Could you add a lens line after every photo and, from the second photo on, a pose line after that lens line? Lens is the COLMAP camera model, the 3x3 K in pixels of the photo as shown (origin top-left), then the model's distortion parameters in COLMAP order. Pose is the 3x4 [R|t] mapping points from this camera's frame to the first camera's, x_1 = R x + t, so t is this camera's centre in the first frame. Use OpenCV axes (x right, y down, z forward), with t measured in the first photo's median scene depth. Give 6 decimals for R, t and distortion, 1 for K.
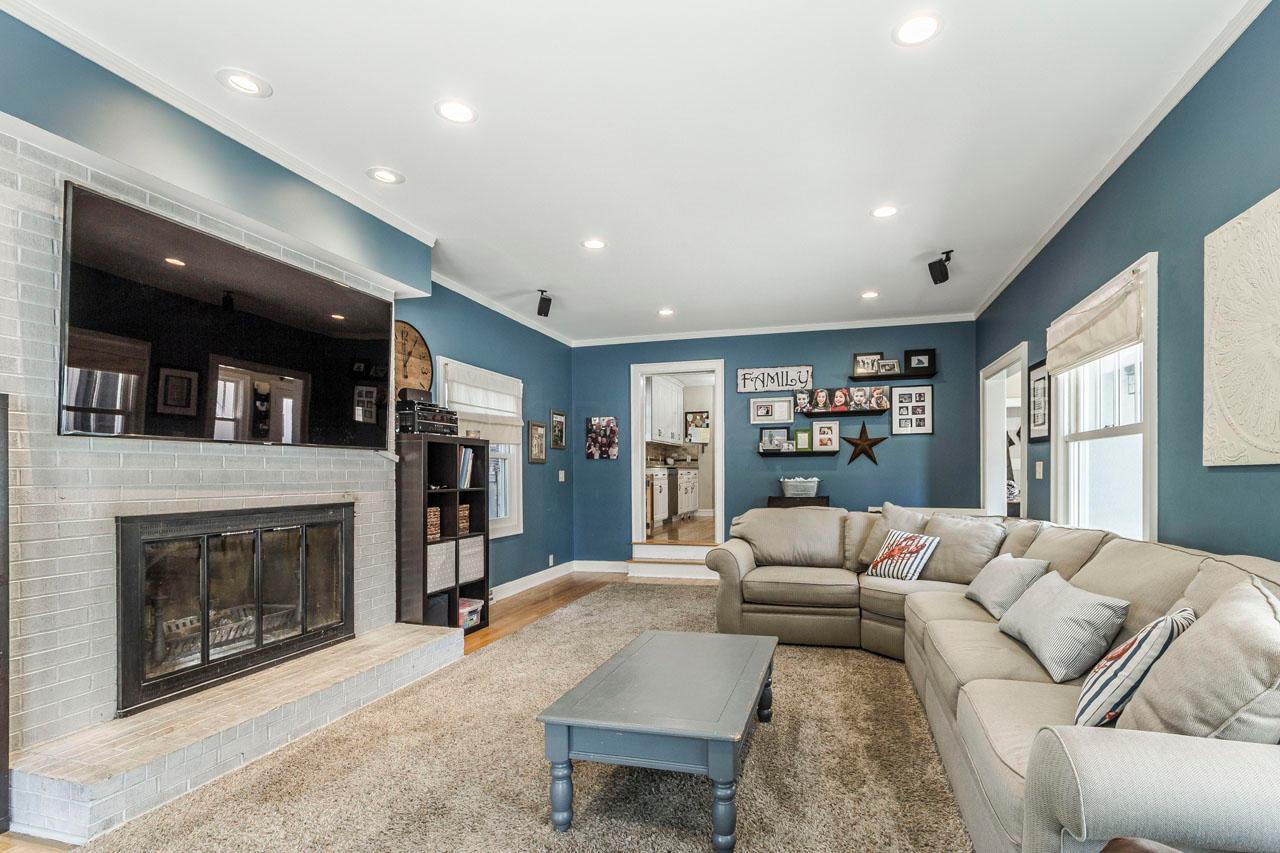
lens RADIAL K [[620.0, 0, 639.8], [0, 620.0, 458.8], [0, 0, 1]] dist [-0.000394, -0.000037]
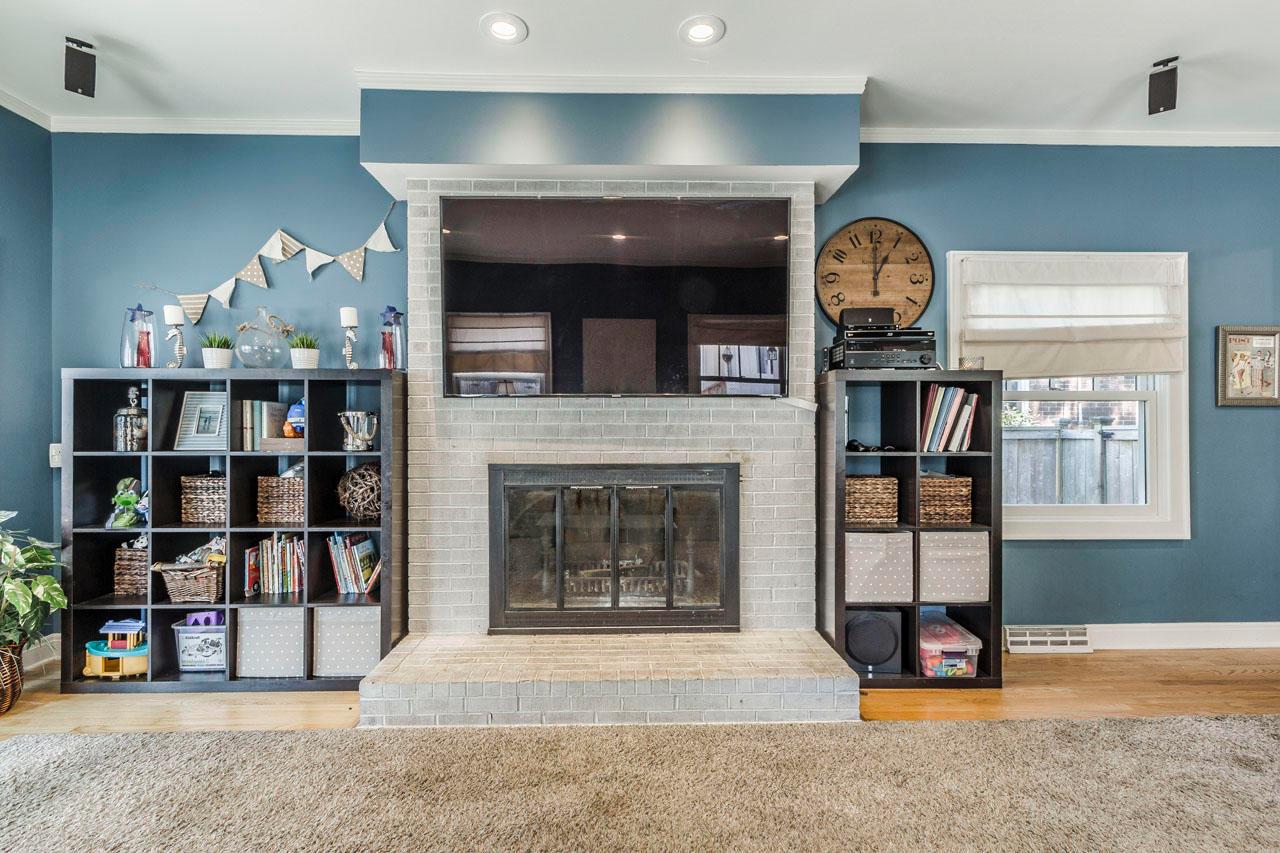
lens RADIAL K [[572.9, 0, 640.0], [0, 572.9, 421.5], [0, 0, 1]] dist [0.000451, -0.000385]
pose [[0.320615, -0.007787, -0.947178, 0.175816], [0.023135, 0.999732, -0.000388, 0.011444], [0.946927, -0.021789, 0.320709, 0.556265]]
